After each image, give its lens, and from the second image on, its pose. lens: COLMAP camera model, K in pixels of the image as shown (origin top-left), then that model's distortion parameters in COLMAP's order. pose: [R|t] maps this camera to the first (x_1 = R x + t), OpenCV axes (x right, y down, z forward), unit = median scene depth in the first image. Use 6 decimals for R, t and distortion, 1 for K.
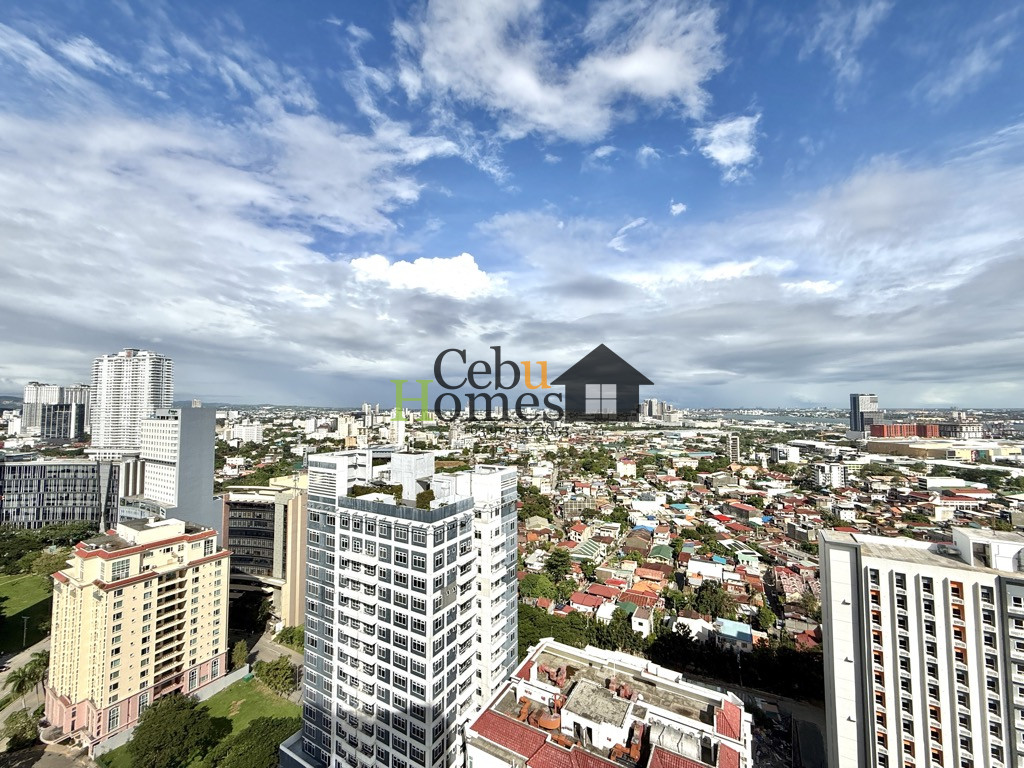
lens RADIAL K [[408.0, 0, 509.7], [0, 408.0, 382.9], [0, 0, 1]] dist [-0.001881, 0.000308]
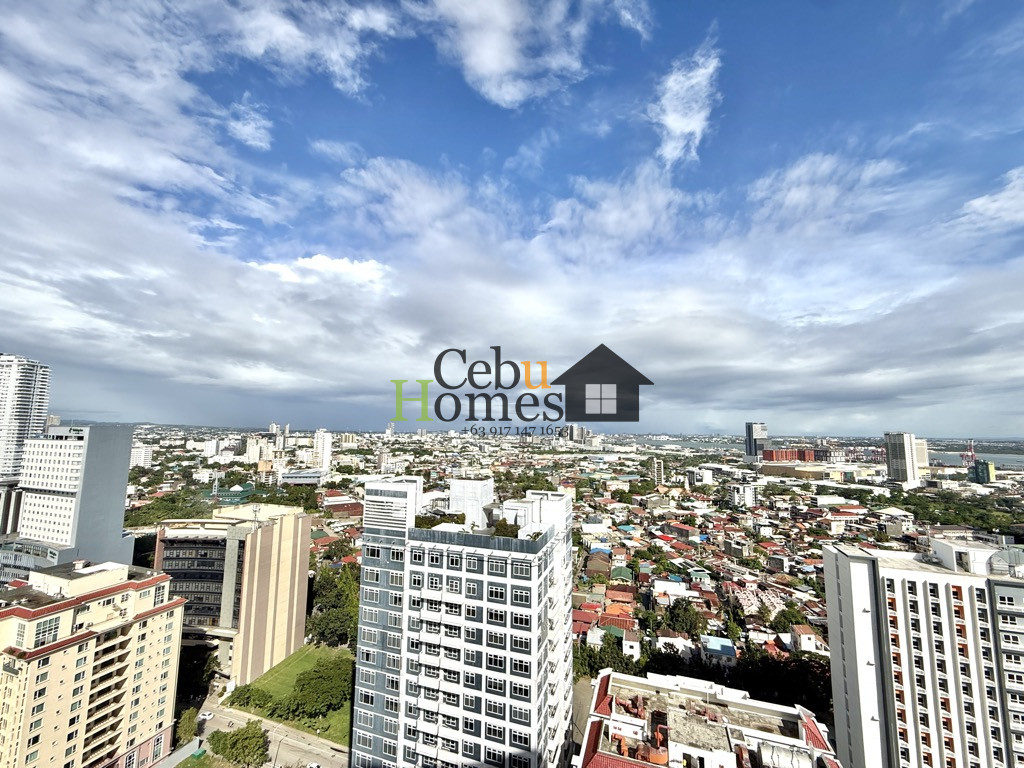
lens RADIAL K [[409.1, 0, 510.8], [0, 409.1, 383.6], [0, 0, 1]] dist [-0.001079, 0.000372]
pose [[0.981931, 0.034998, 0.185976, -0.114507], [-0.024829, 0.998081, -0.056732, 0.001039], [-0.187605, 0.051090, 0.980915, 0.014782]]
